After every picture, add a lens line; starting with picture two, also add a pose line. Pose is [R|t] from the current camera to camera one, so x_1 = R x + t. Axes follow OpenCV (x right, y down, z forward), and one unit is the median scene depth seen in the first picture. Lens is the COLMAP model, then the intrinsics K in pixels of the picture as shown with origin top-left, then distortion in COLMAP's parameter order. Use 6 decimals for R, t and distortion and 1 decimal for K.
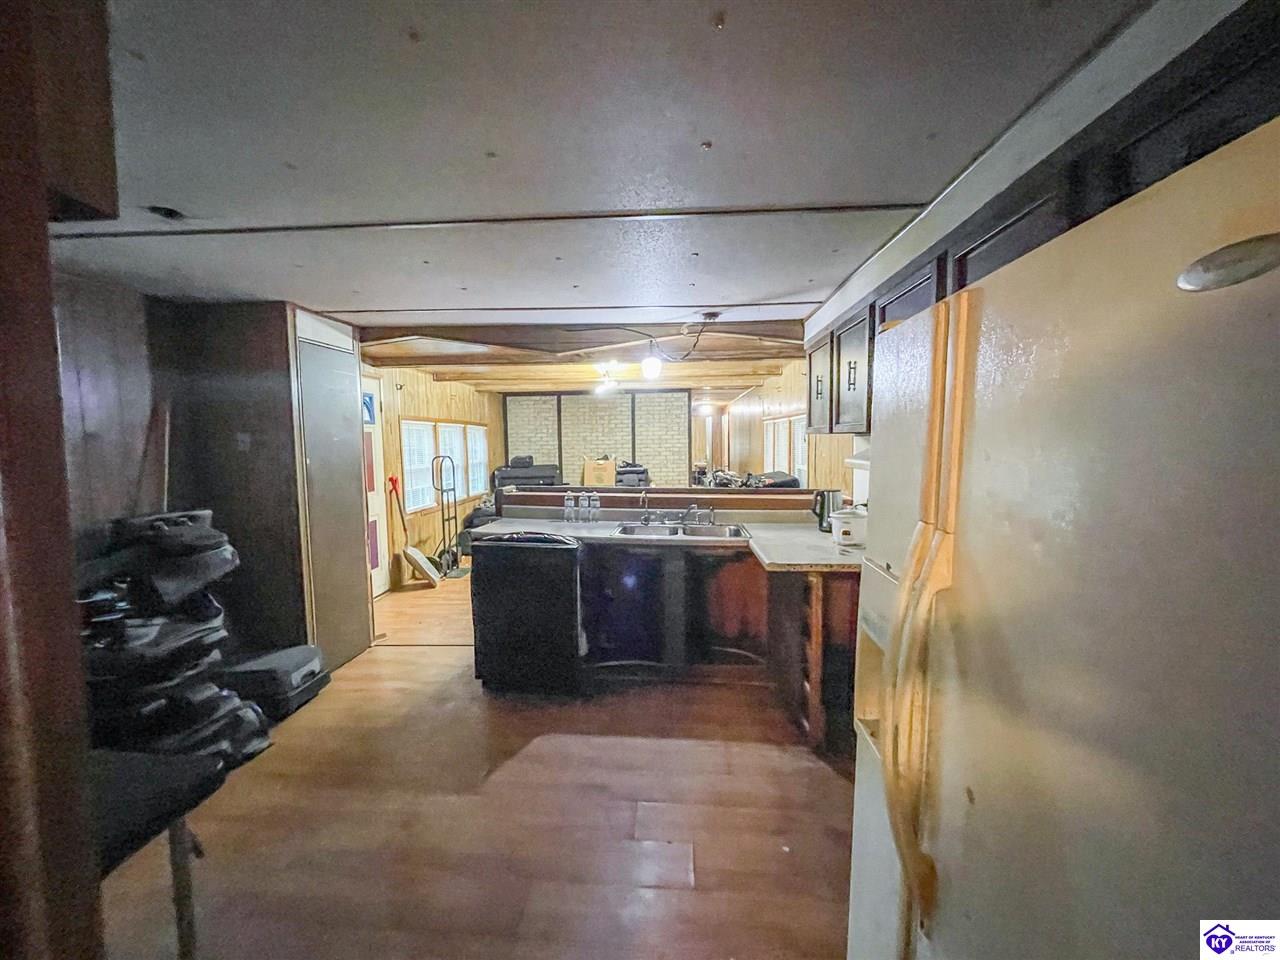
lens RADIAL K [[515.2, 0, 640.0], [0, 515.2, 480.0], [0, 0, 1]] dist [-0.002394, -0.000284]
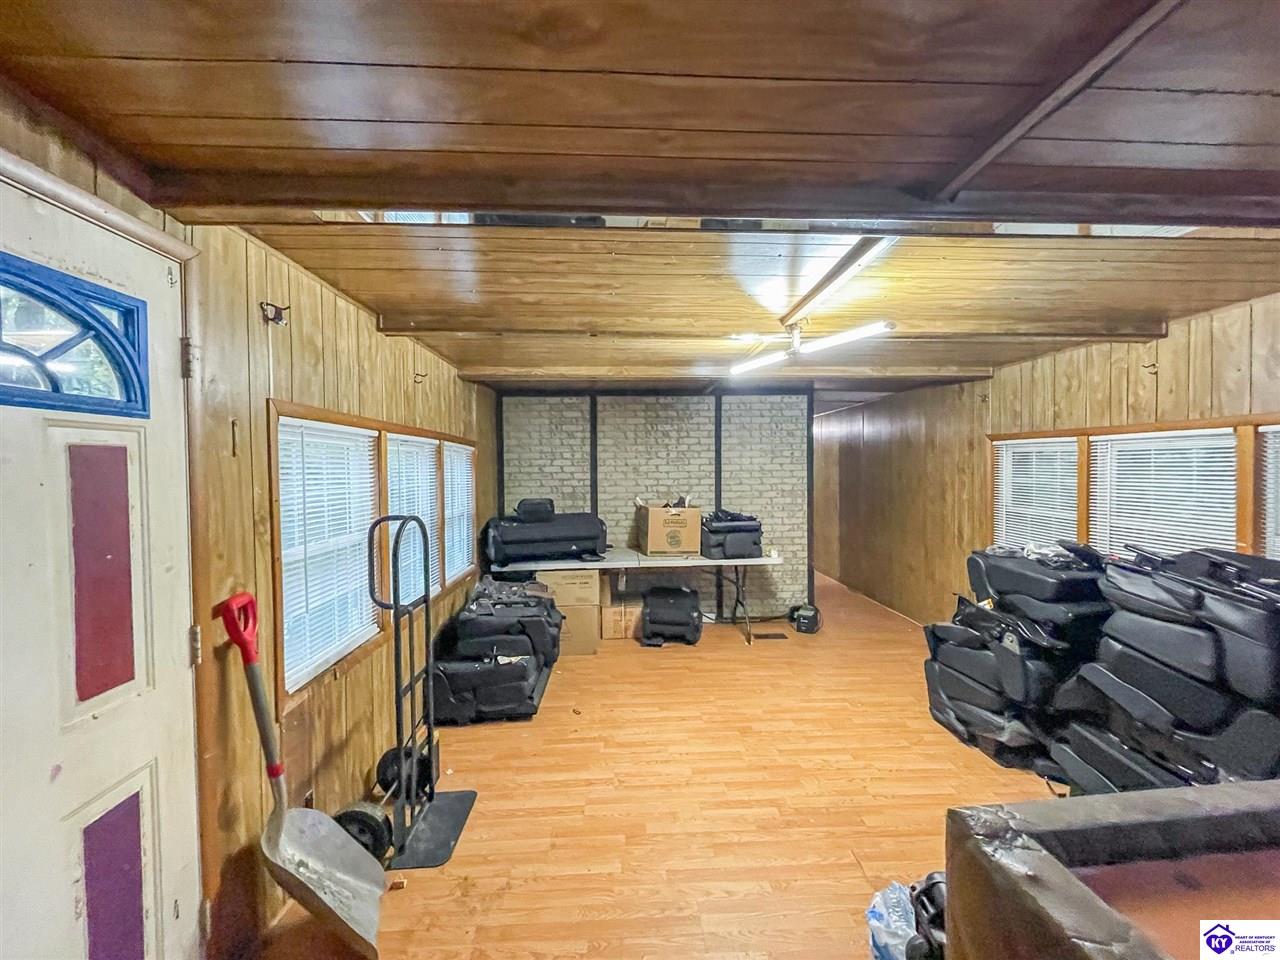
lens RADIAL K [[515.2, 0, 640.0], [0, 515.2, 480.0], [0, 0, 1]] dist [-0.002394, -0.000284]
pose [[0.994044, 0.003233, 0.108933, -0.220362], [0.002699, 0.998523, -0.054266, -0.046241], [-0.108948, 0.054237, 0.992567, 0.535226]]
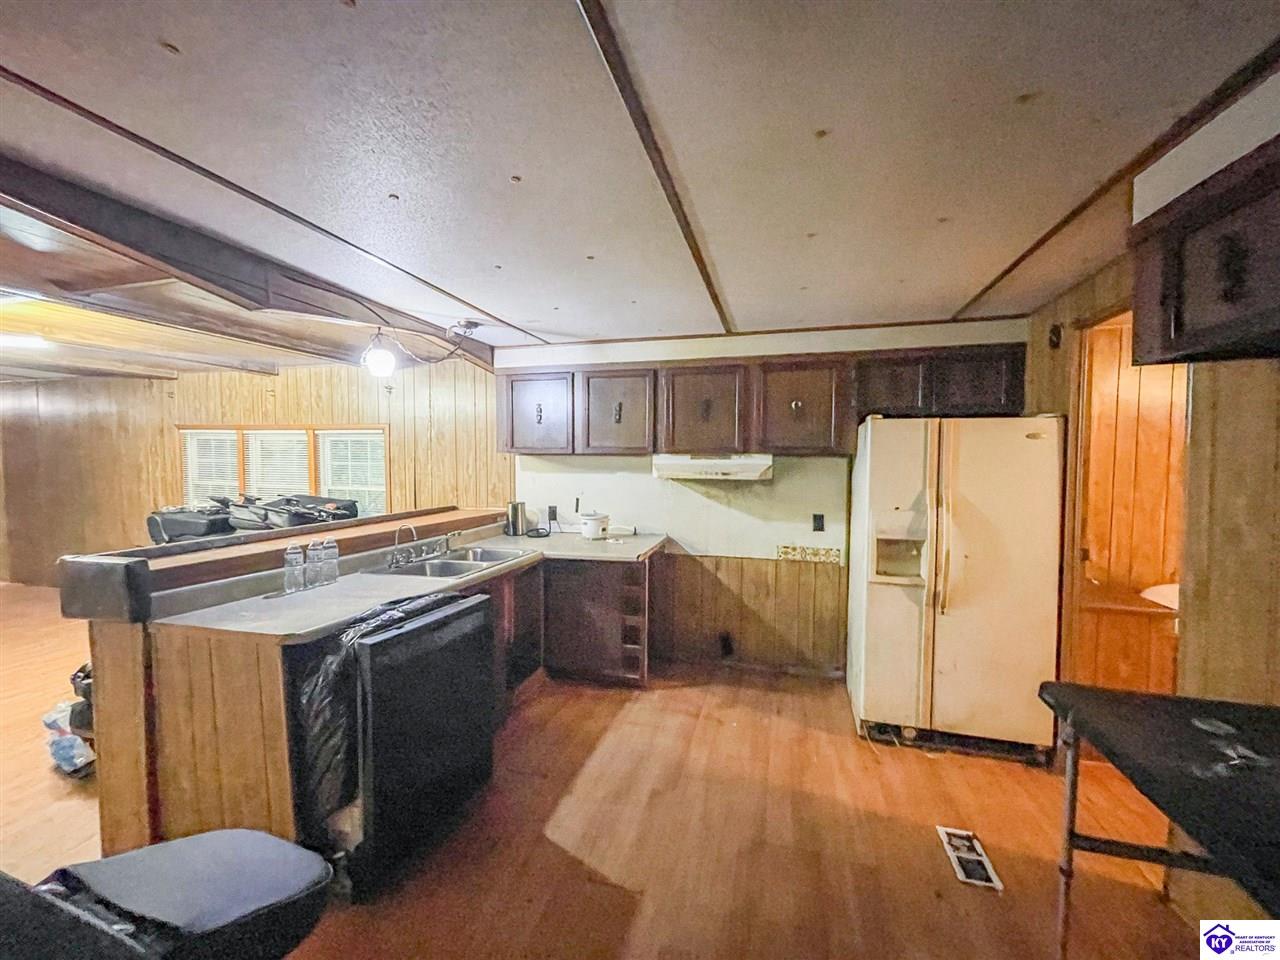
lens RADIAL K [[515.2, 0, 640.0], [0, 515.2, 480.0], [0, 0, 1]] dist [-0.002394, -0.000284]
pose [[0.199229, -0.032921, 0.979400, -0.360564], [0.065494, 0.997648, 0.020212, -0.018914], [-0.977762, 0.060118, 0.200916, 0.262587]]
